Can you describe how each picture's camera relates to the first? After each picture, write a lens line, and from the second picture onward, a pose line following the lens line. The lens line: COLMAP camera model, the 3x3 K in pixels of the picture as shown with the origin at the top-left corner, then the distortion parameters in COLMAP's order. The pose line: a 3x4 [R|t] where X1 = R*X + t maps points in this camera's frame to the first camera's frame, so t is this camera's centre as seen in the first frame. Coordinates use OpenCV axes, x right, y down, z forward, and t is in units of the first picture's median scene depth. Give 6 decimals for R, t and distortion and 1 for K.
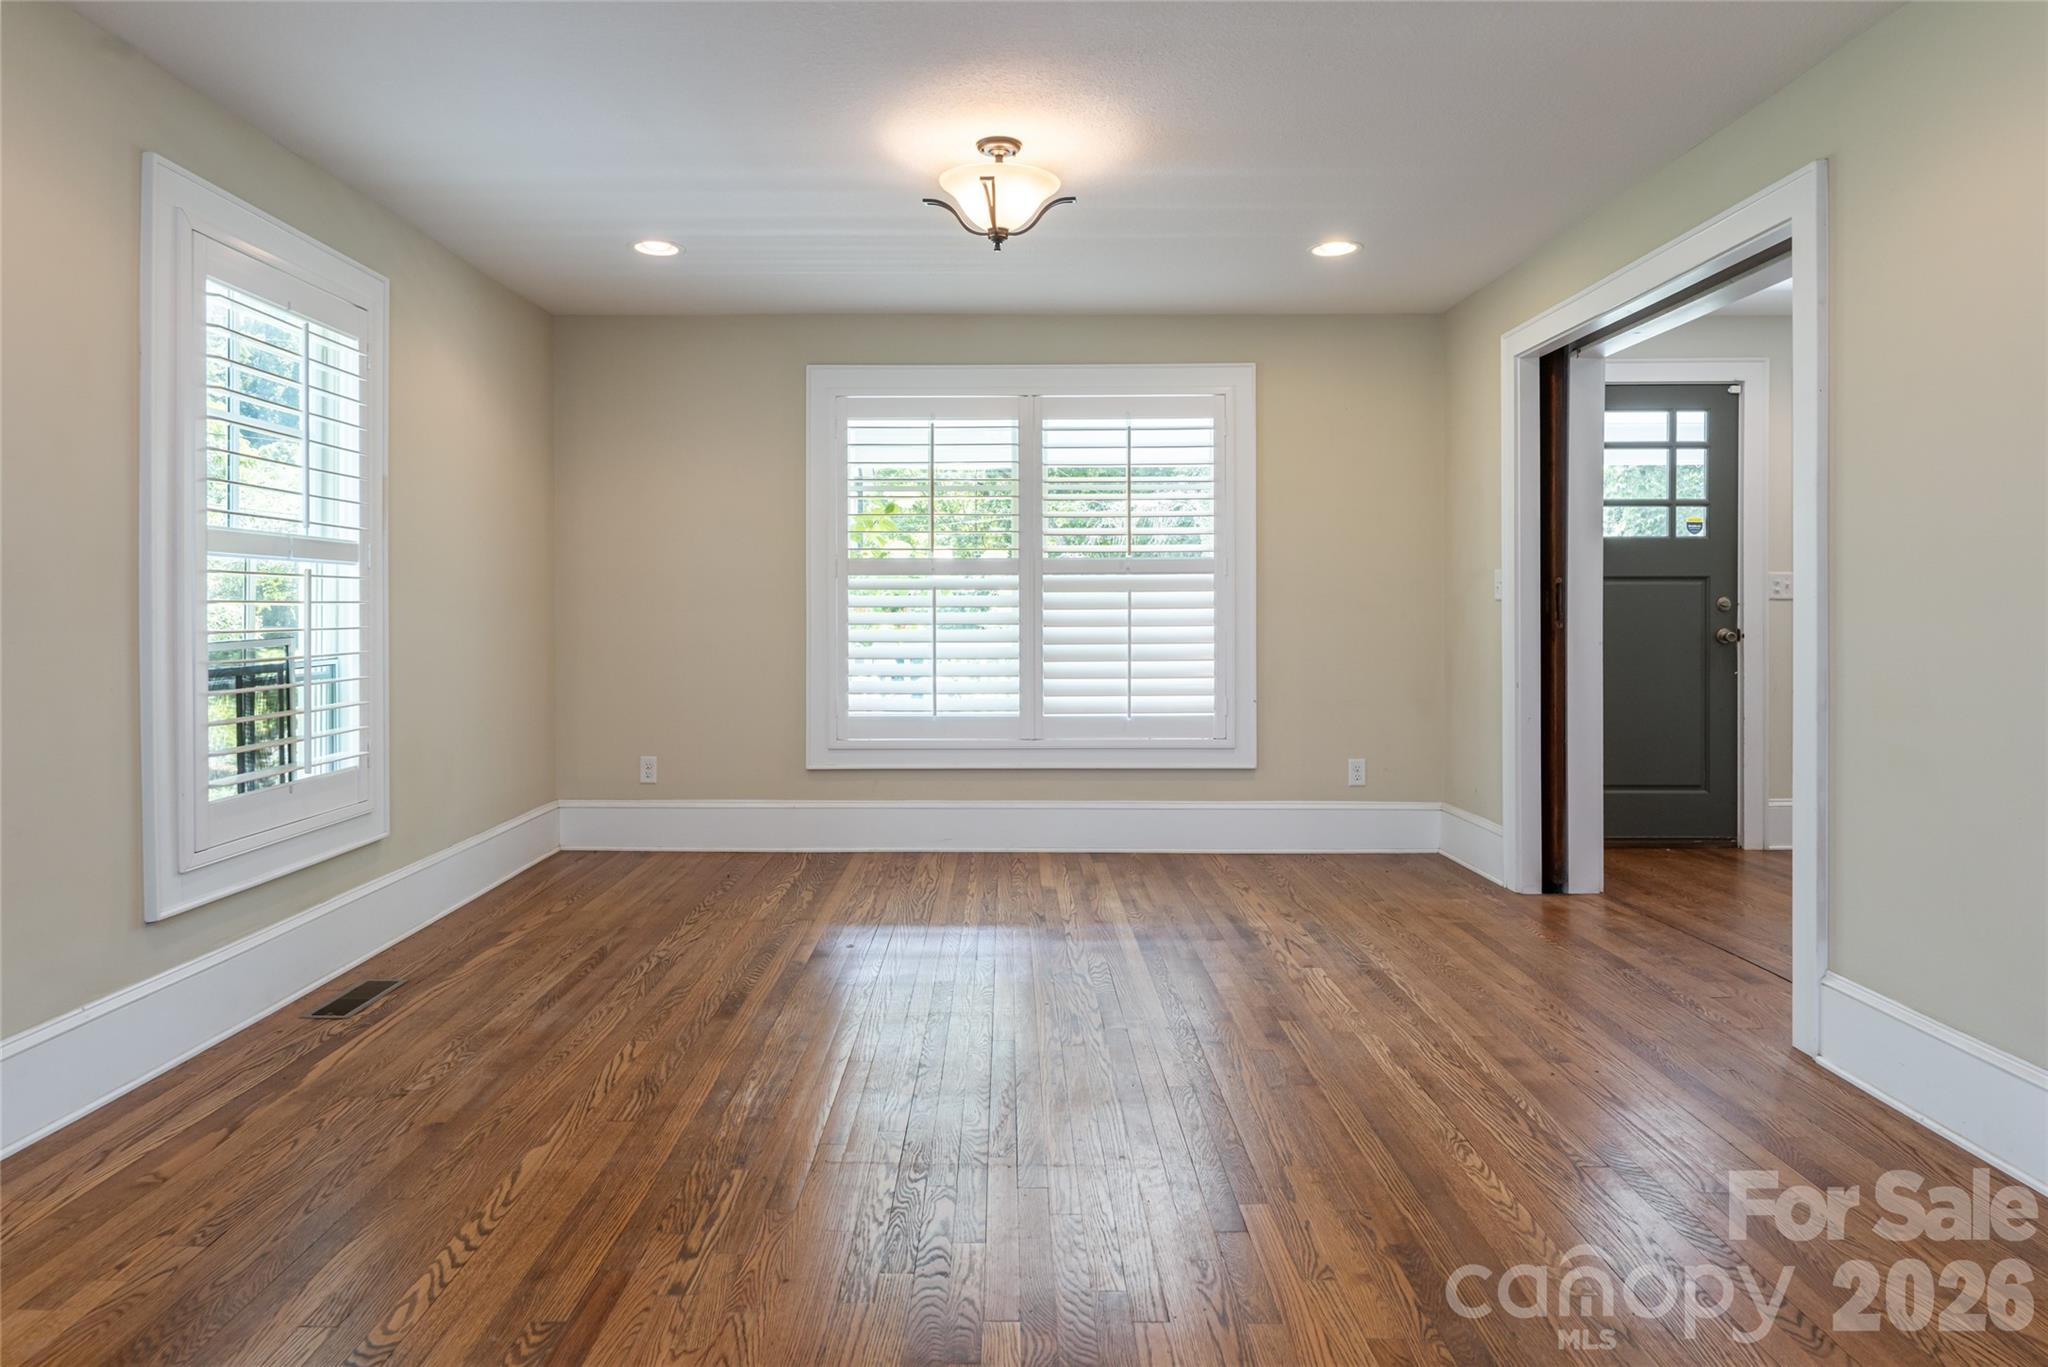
lens RADIAL K [[1195.4, 0, 973.1], [0, 1195.4, 616.4], [0, 0, 1]] dist [0.001131, 0.002678]
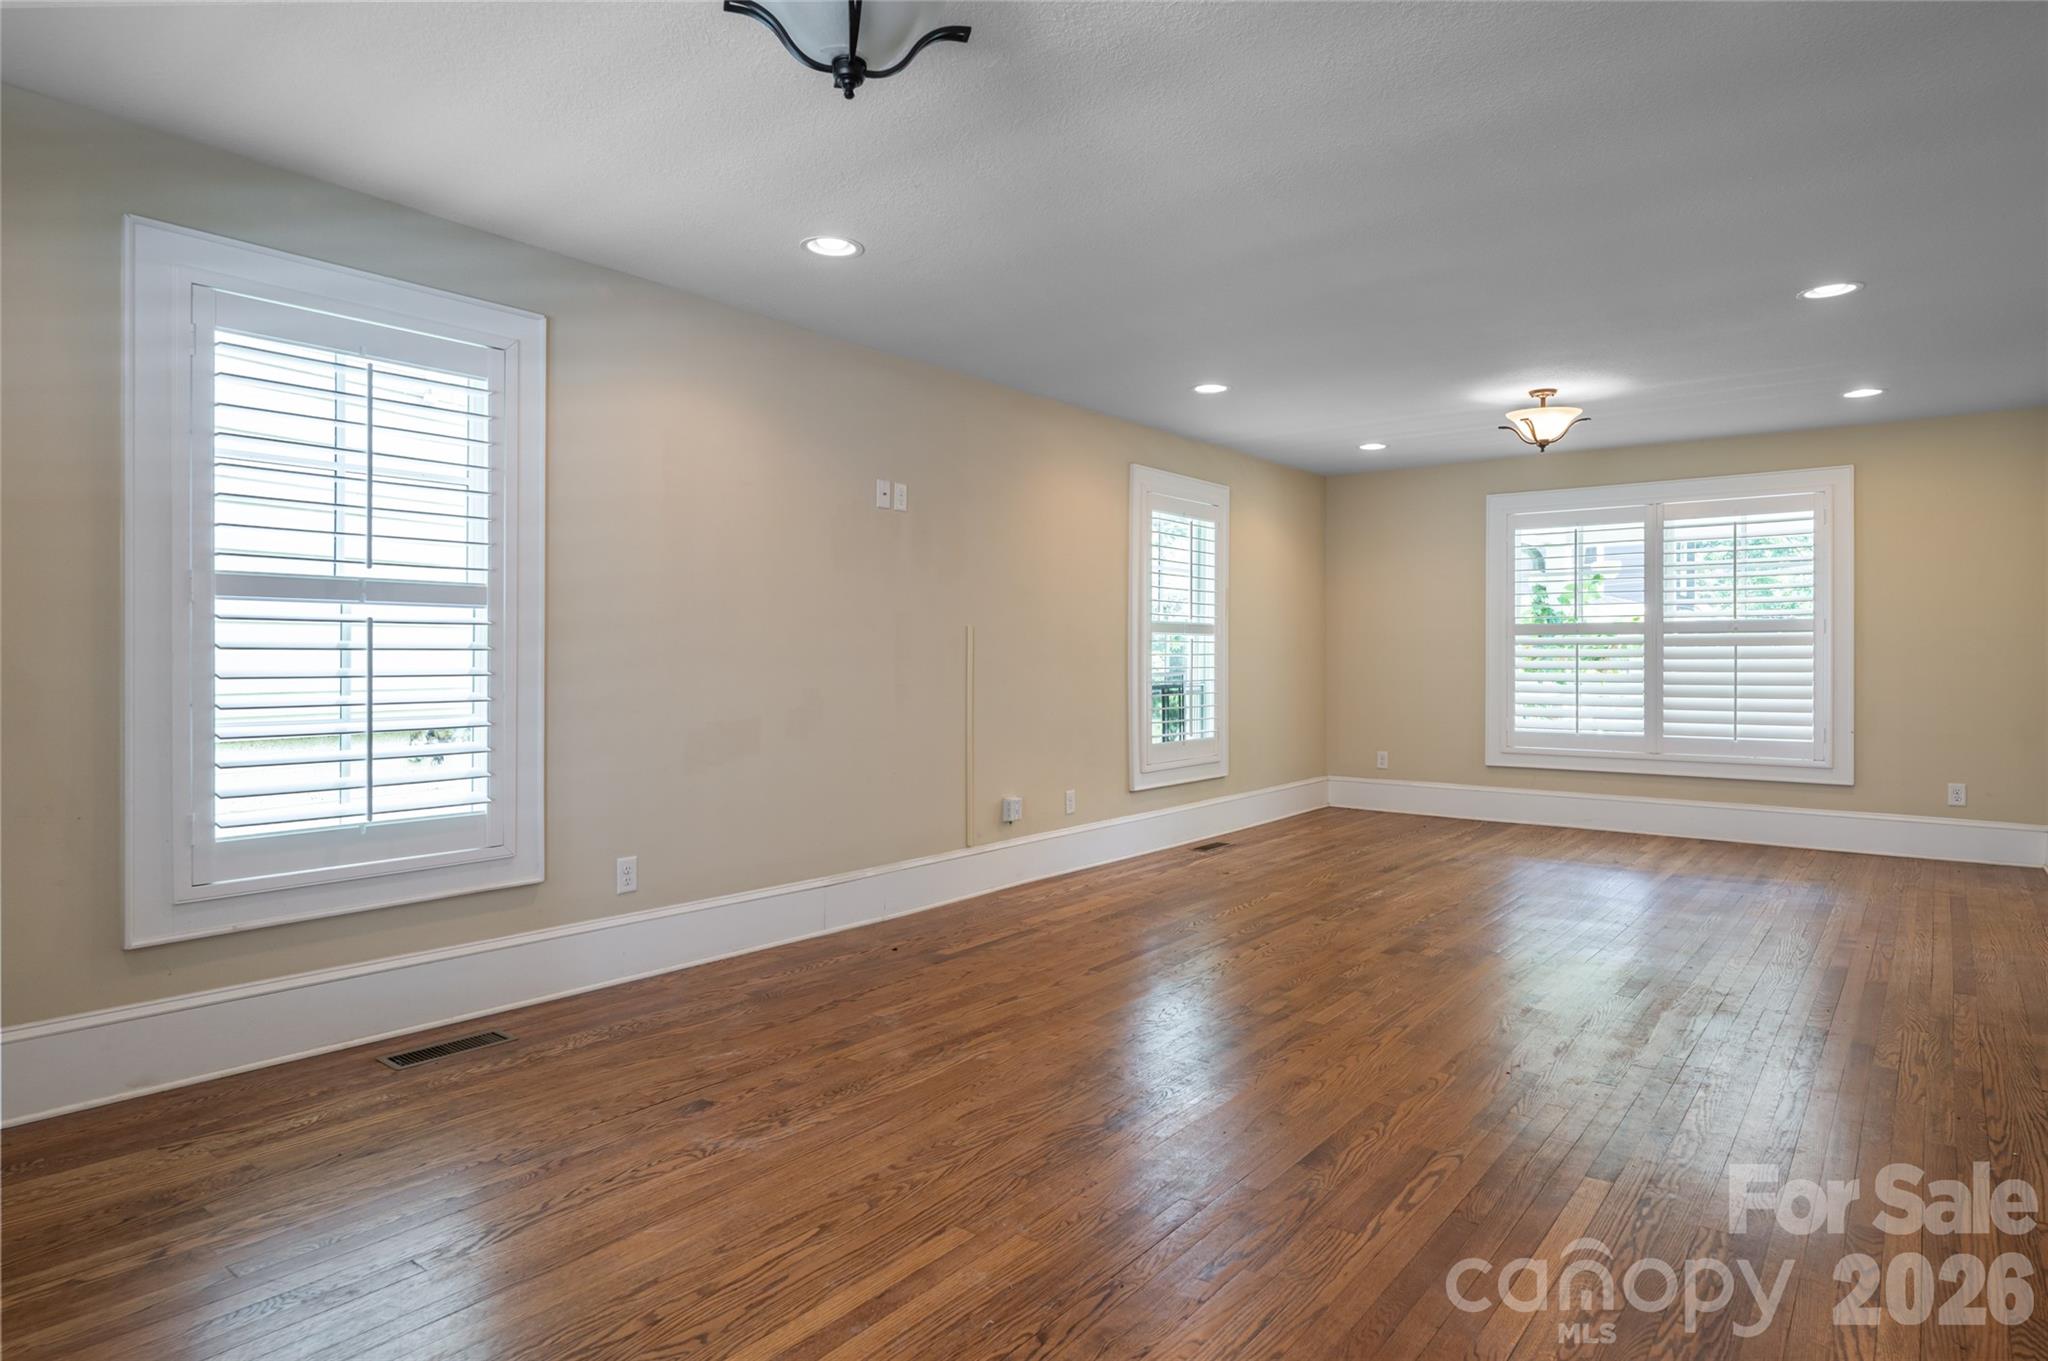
lens RADIAL K [[1195.4, 0, 1030.3], [0, 1195.4, 649.1], [0, 0, 1]] dist [0.001131, 0.002678]
pose [[0.803565, -0.000427, -0.595217, 0.301161], [-0.006508, 0.999934, -0.009504, 0.000765], [0.595181, 0.011511, 0.803509, -0.553727]]
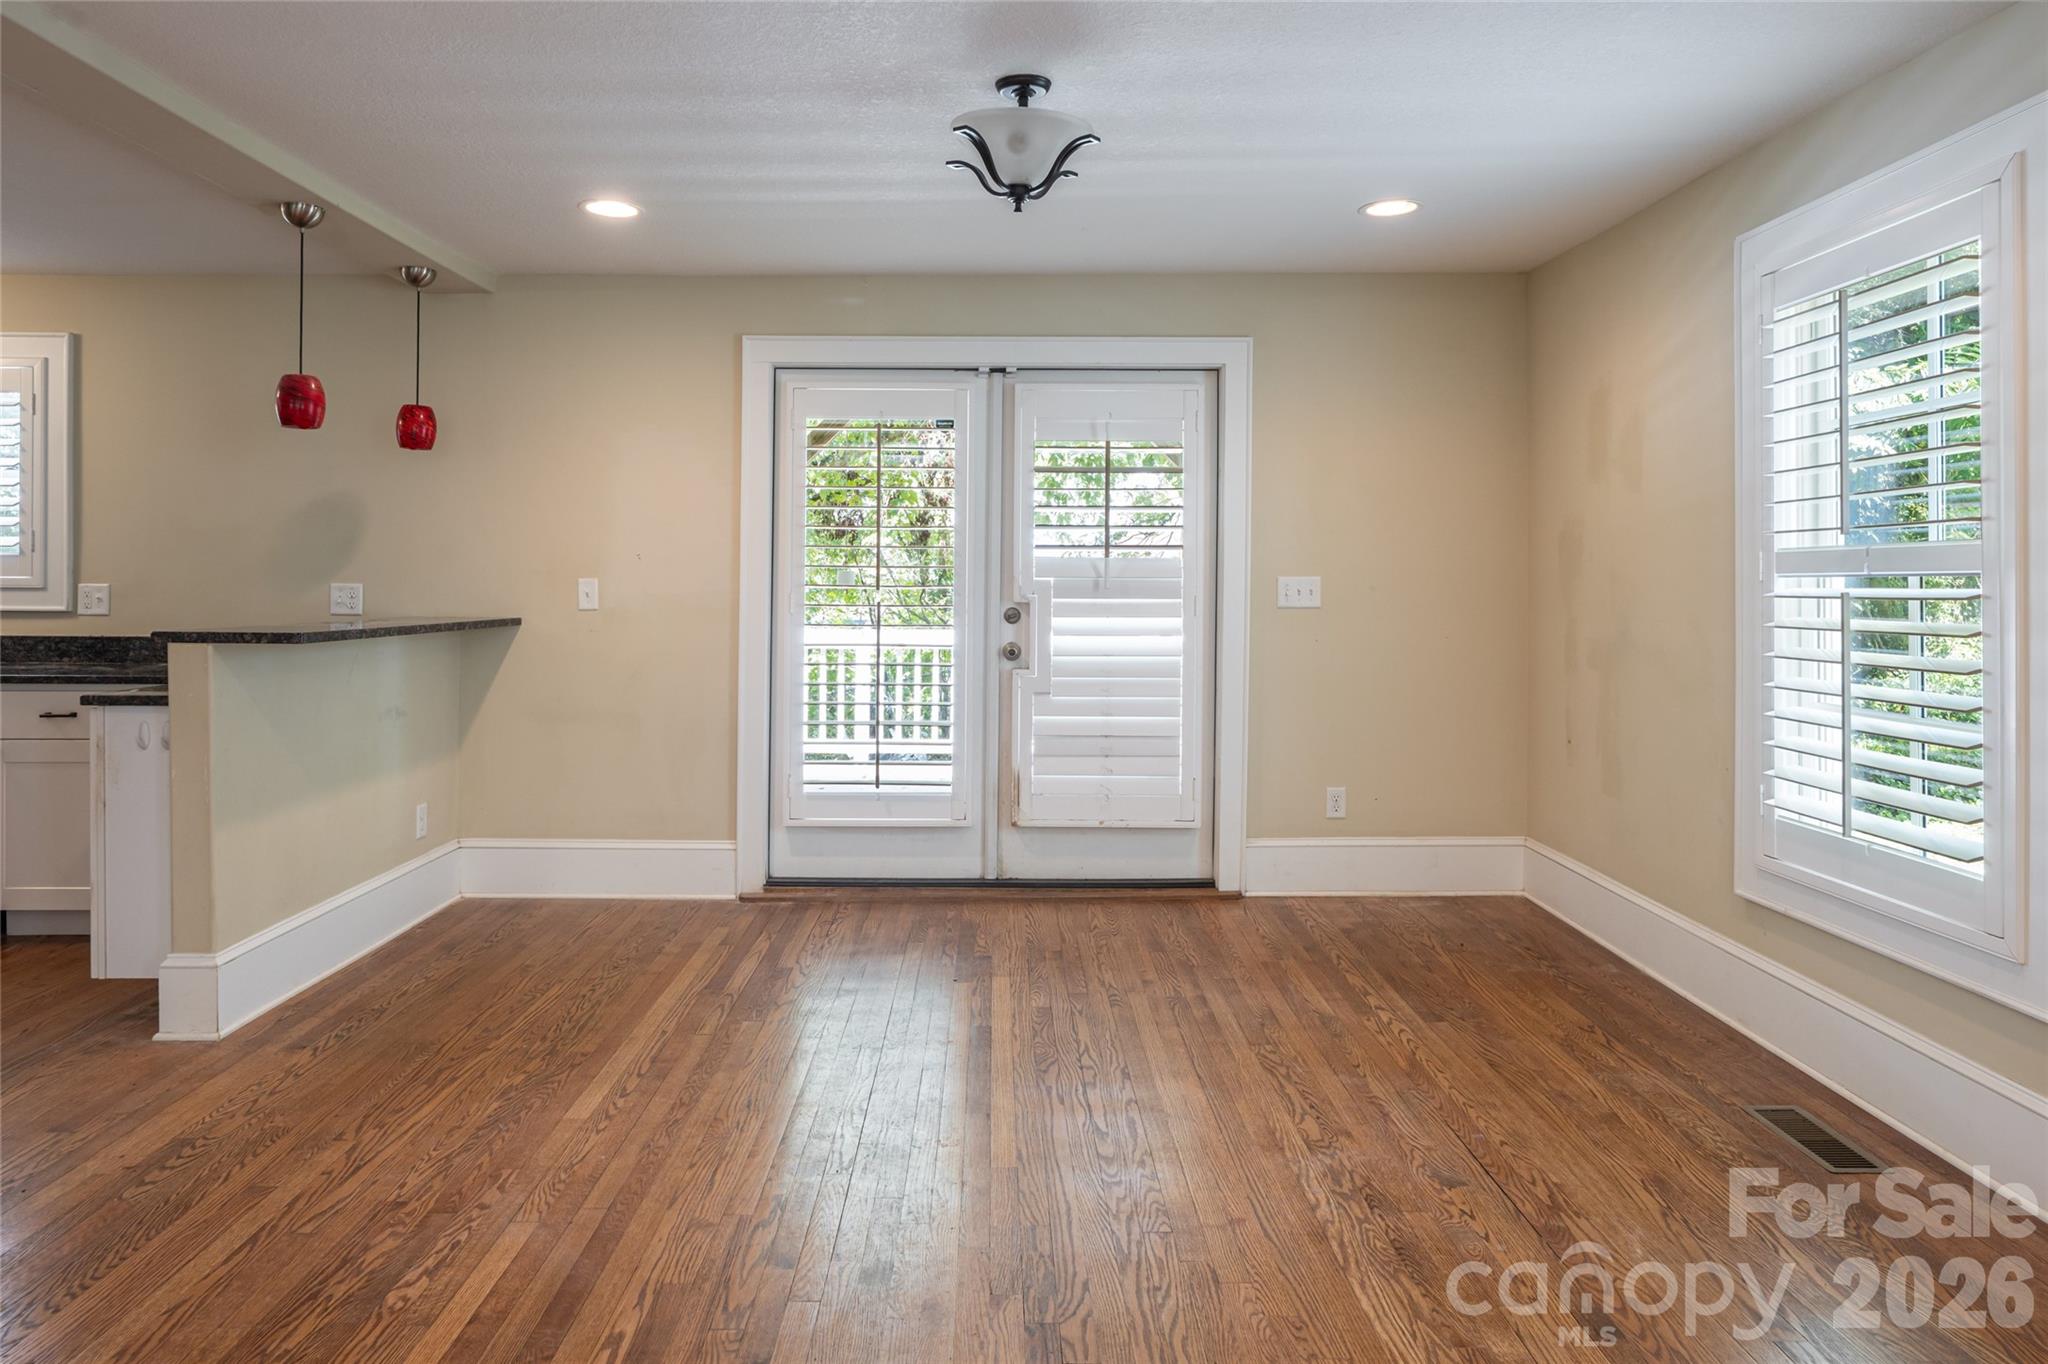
lens RADIAL K [[1305.1, 0, 987.2], [0, 1305.1, 588.8], [0, 0, 1]] dist [0.011136, -0.004378]
pose [[-0.999906, -0.005927, -0.012355, 0.017617], [-0.006020, 0.999954, 0.007493, -0.024865], [0.012310, 0.007567, -0.999896, 0.361700]]
